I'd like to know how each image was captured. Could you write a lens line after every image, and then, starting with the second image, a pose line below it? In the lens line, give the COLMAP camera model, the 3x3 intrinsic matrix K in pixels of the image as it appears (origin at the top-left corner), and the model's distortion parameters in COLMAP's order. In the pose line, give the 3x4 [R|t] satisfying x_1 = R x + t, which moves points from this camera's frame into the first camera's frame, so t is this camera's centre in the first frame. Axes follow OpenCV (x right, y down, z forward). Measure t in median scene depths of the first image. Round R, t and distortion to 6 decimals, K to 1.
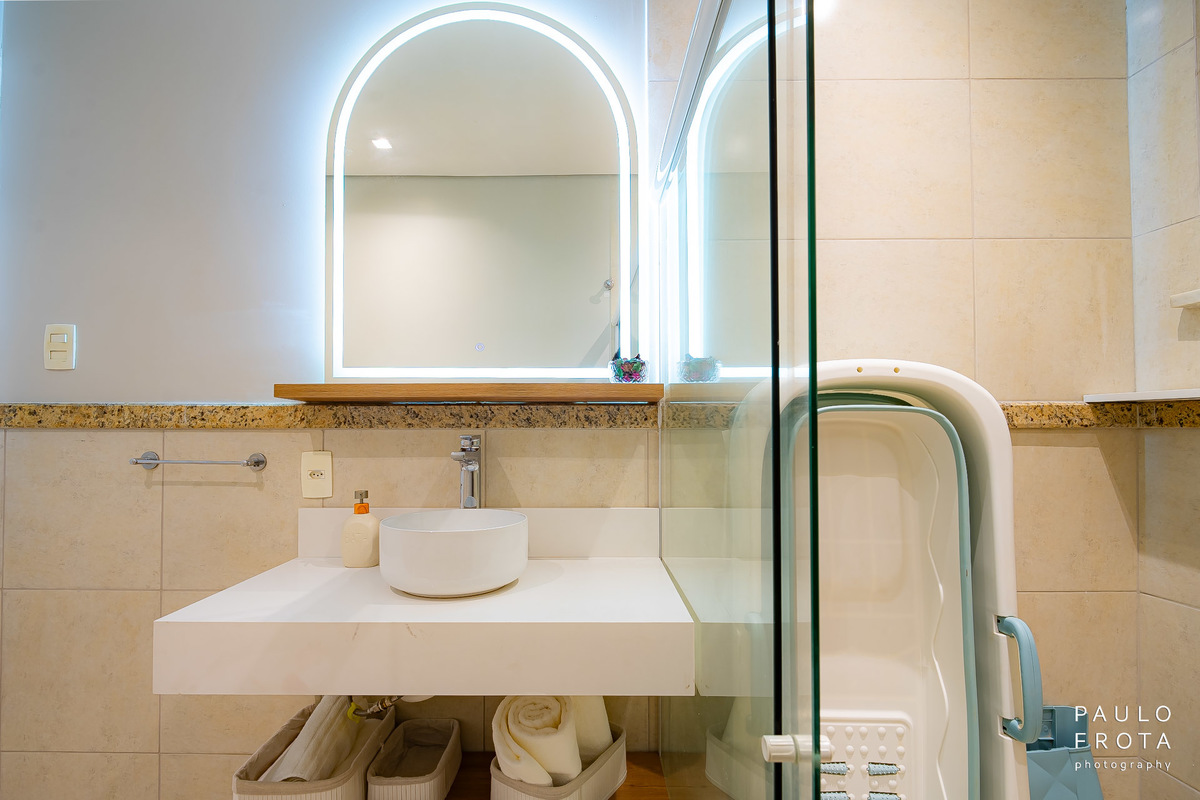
lens RADIAL K [[559.4, 0, 586.0], [0, 559.4, 426.7], [0, 0, 1]] dist [0.002155, -0.004530]
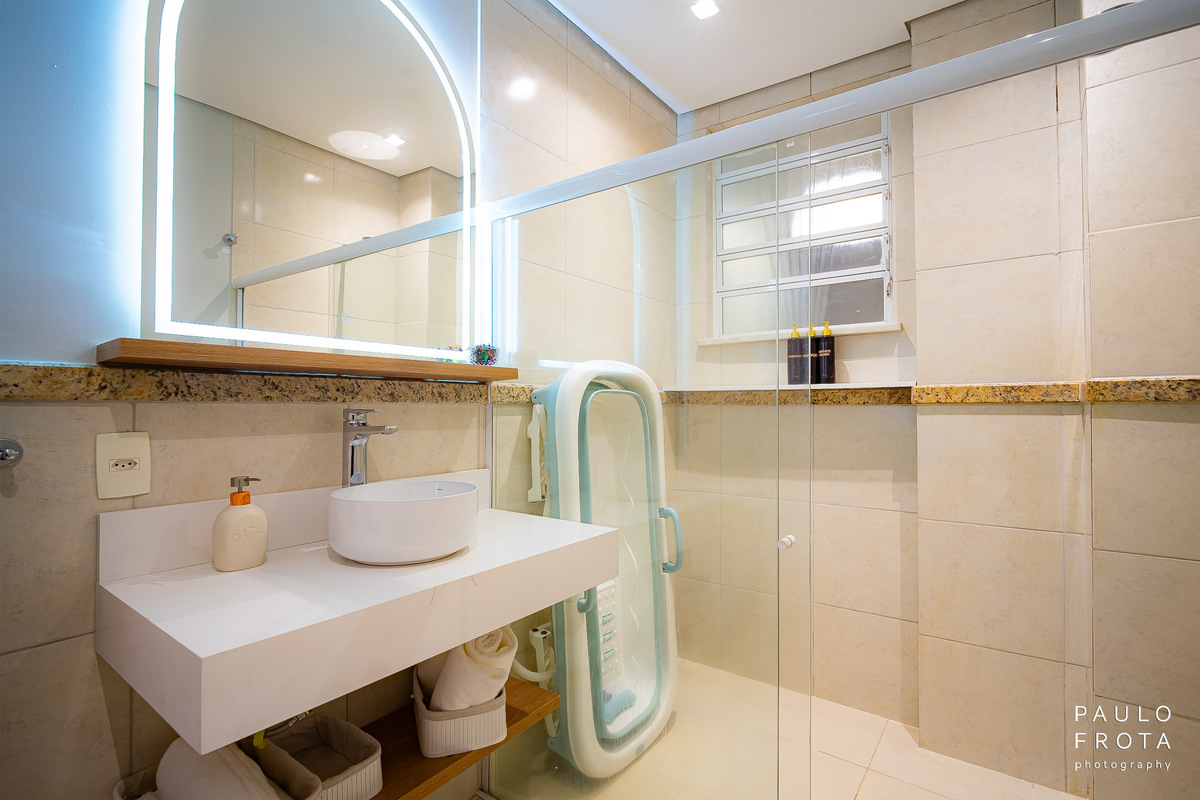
lens RADIAL K [[559.4, 0, 603.1], [0, 559.4, 400.3], [0, 0, 1]] dist [0.002155, -0.004530]
pose [[0.583247, 0.010286, 0.812230, -0.714236], [-0.014455, 0.999893, -0.002282, -0.005028], [-0.812166, -0.010410, 0.583333, 0.080149]]
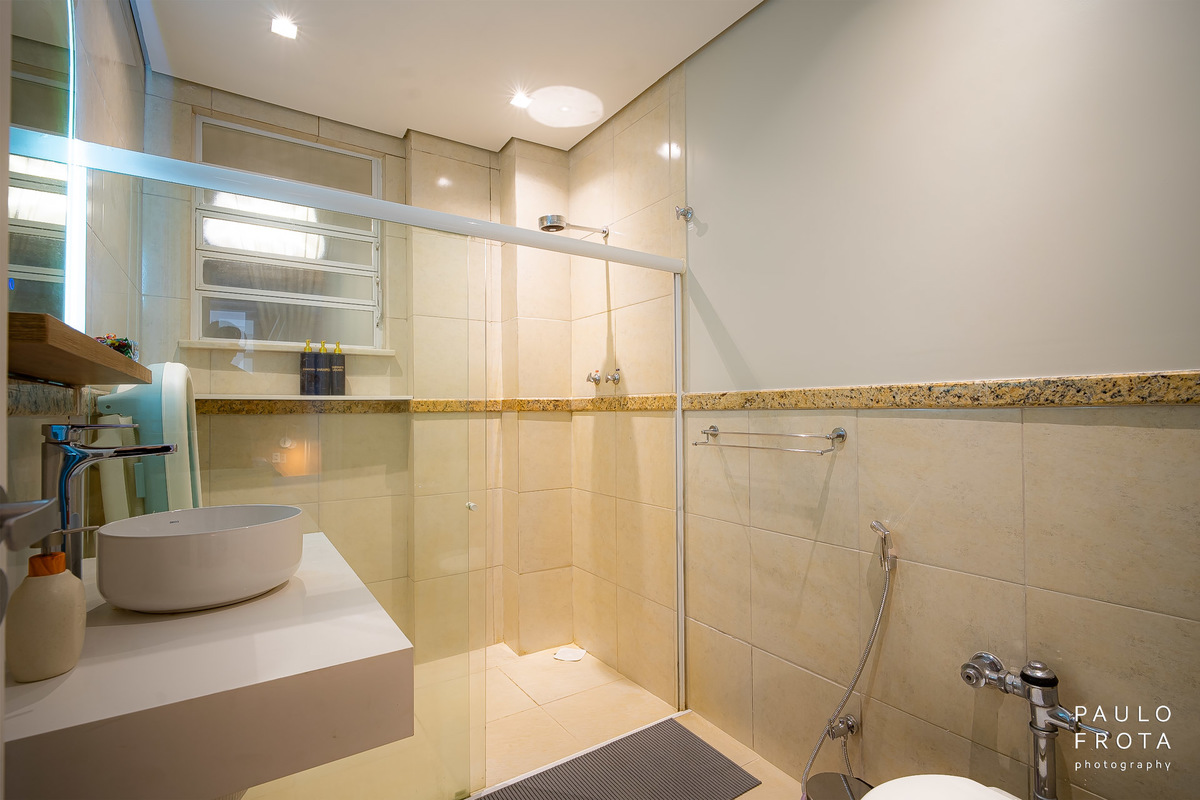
lens RADIAL K [[559.4, 0, 610.7], [0, 559.4, 398.5], [0, 0, 1]] dist [0.002155, -0.004530]
pose [[-0.577584, 0.027235, 0.815877, -1.064074], [-0.003533, 0.999351, -0.035861, 0.007732], [-0.816323, -0.023596, -0.577113, 0.814365]]
